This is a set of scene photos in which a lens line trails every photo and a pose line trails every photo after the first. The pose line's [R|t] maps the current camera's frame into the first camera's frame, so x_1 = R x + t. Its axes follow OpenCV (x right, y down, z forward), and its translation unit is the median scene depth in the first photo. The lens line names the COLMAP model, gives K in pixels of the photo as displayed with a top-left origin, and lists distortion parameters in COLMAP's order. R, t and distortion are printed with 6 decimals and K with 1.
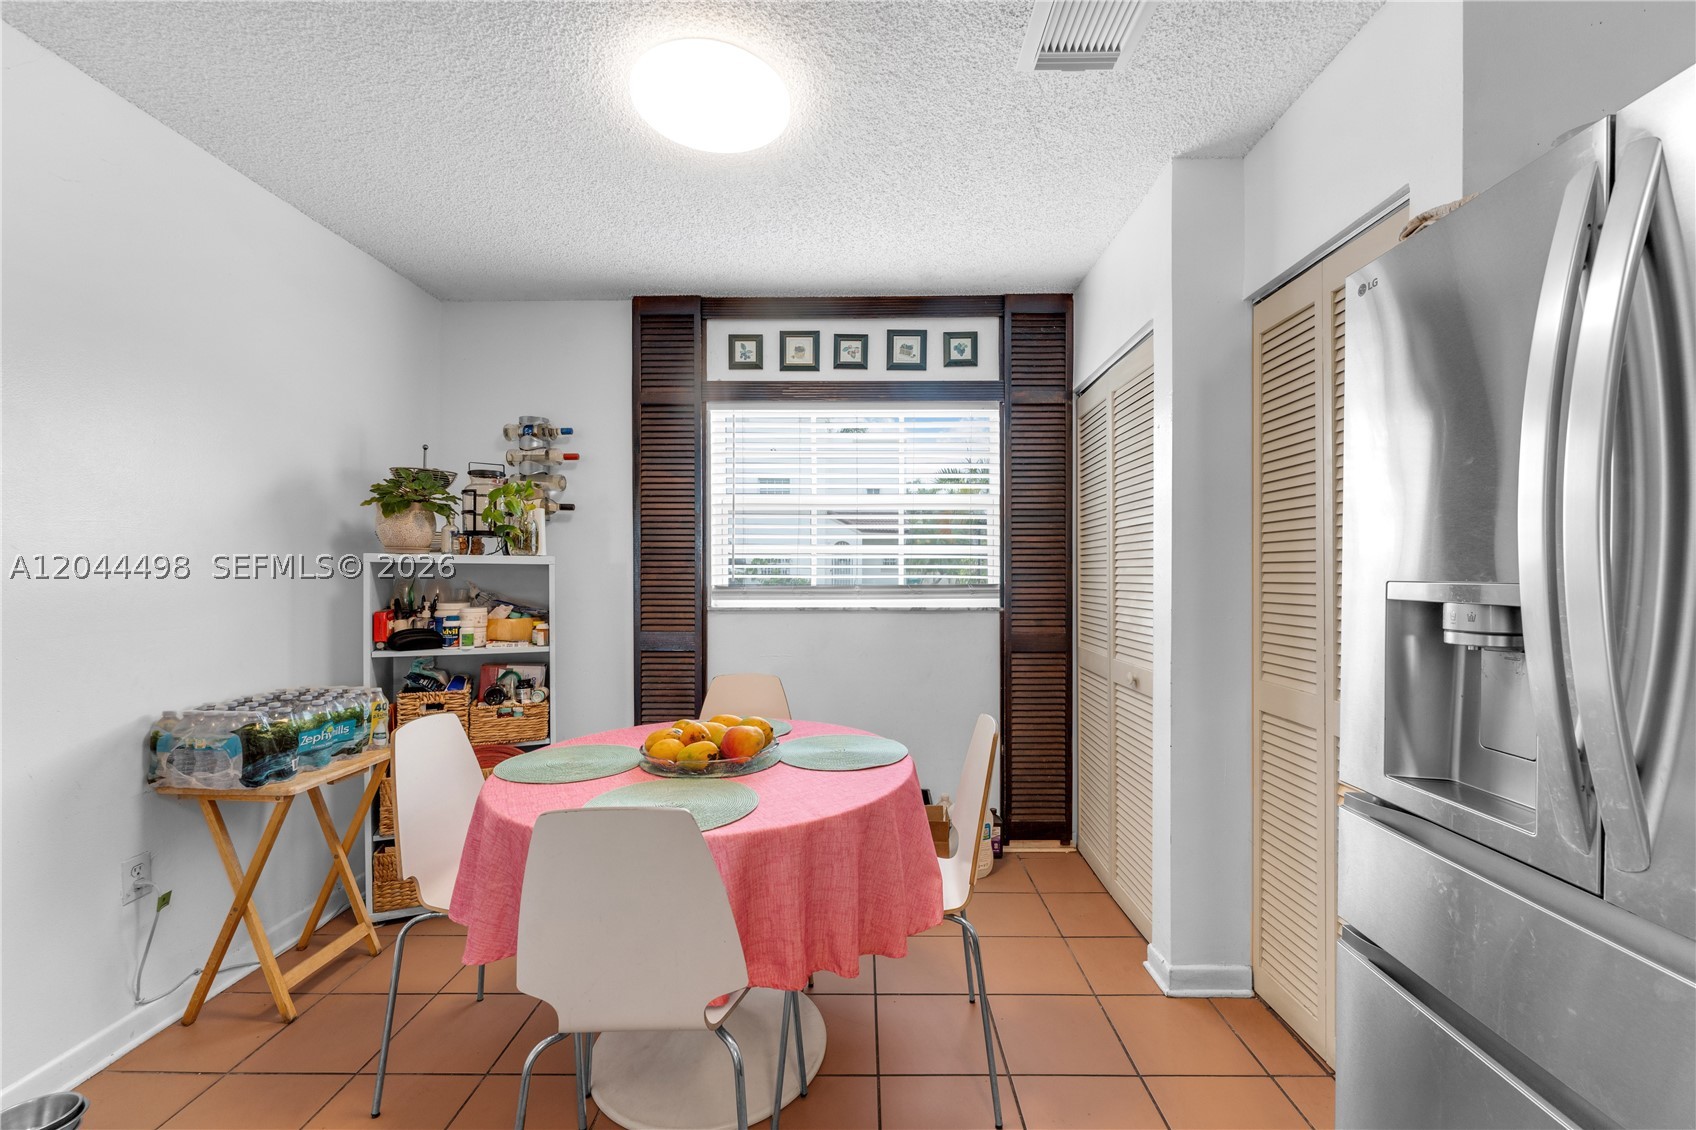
lens RADIAL K [[697.5, 0, 857.6], [0, 697.5, 577.3], [0, 0, 1]] dist [-0.000147, -0.000574]
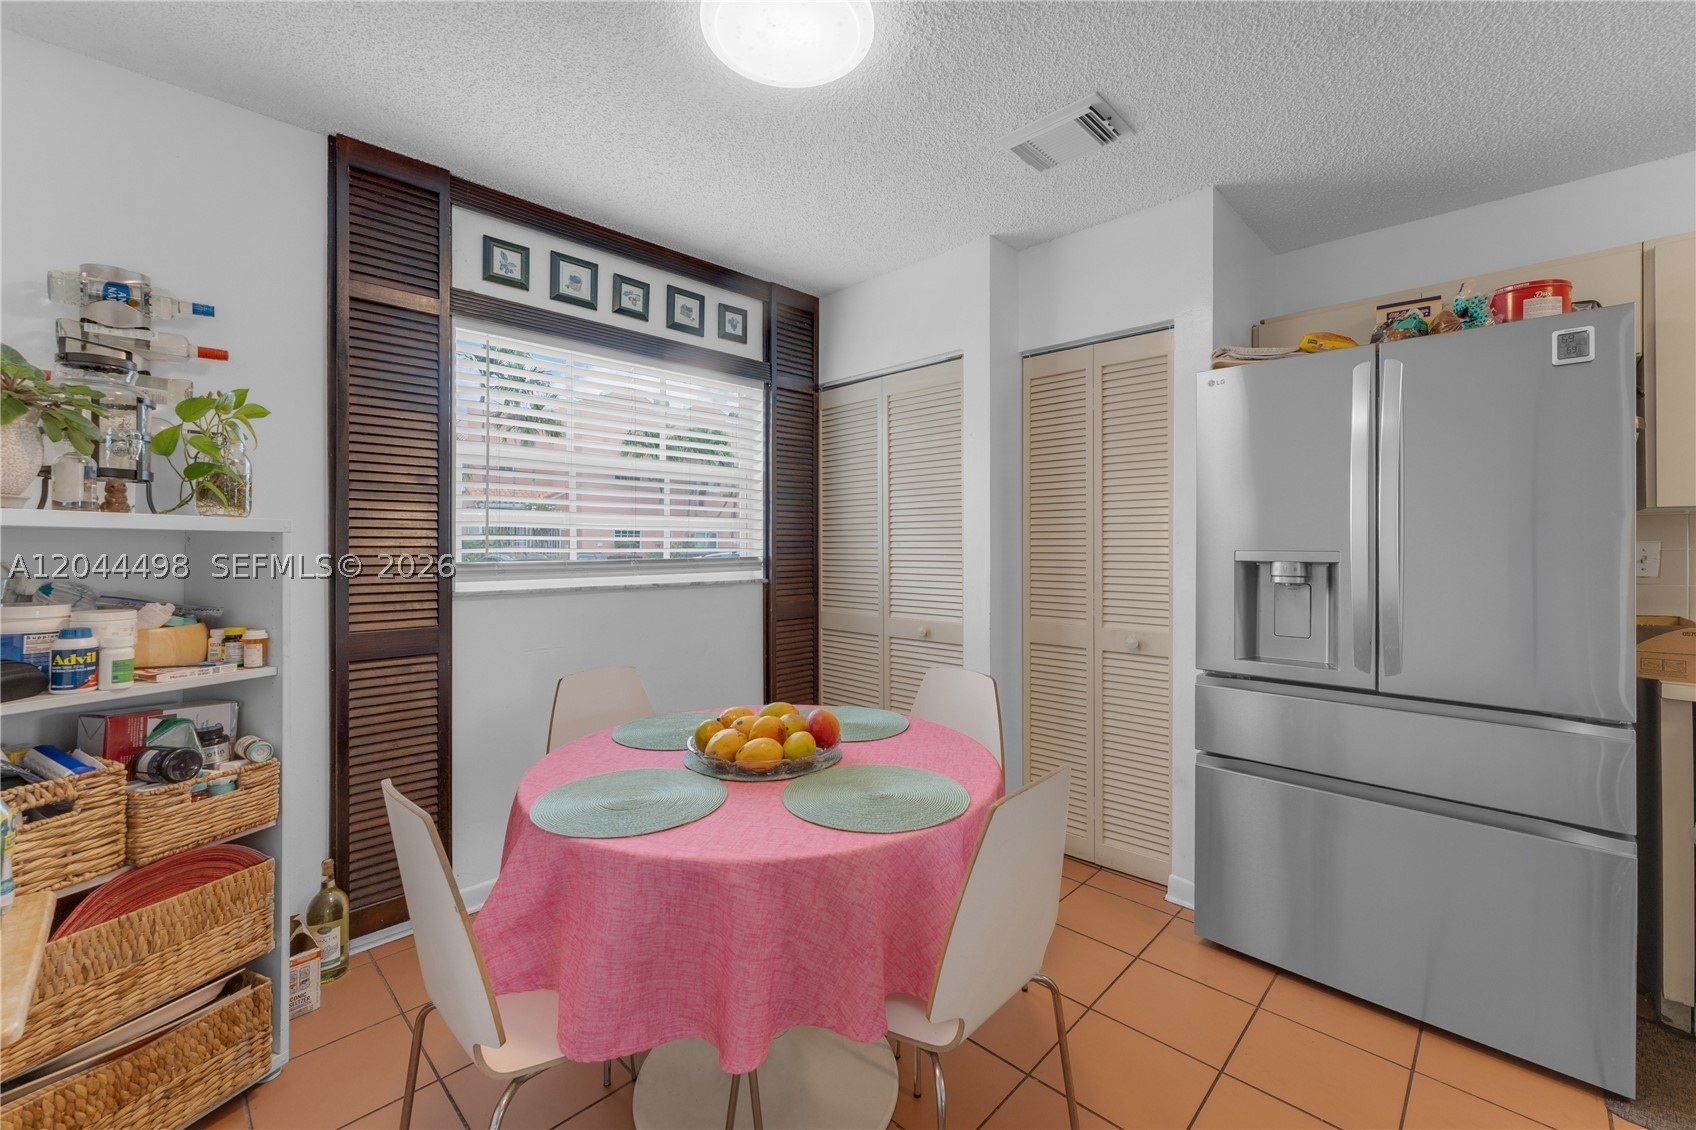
lens RADIAL K [[697.5, 0, 873.3], [0, 697.5, 539.3], [0, 0, 1]] dist [-0.000147, -0.000574]
pose [[0.683665, 0.006667, 0.729765, -0.448186], [0.004584, 0.999899, -0.013430, -0.001429], [-0.729781, 0.012527, 0.683566, 0.168714]]
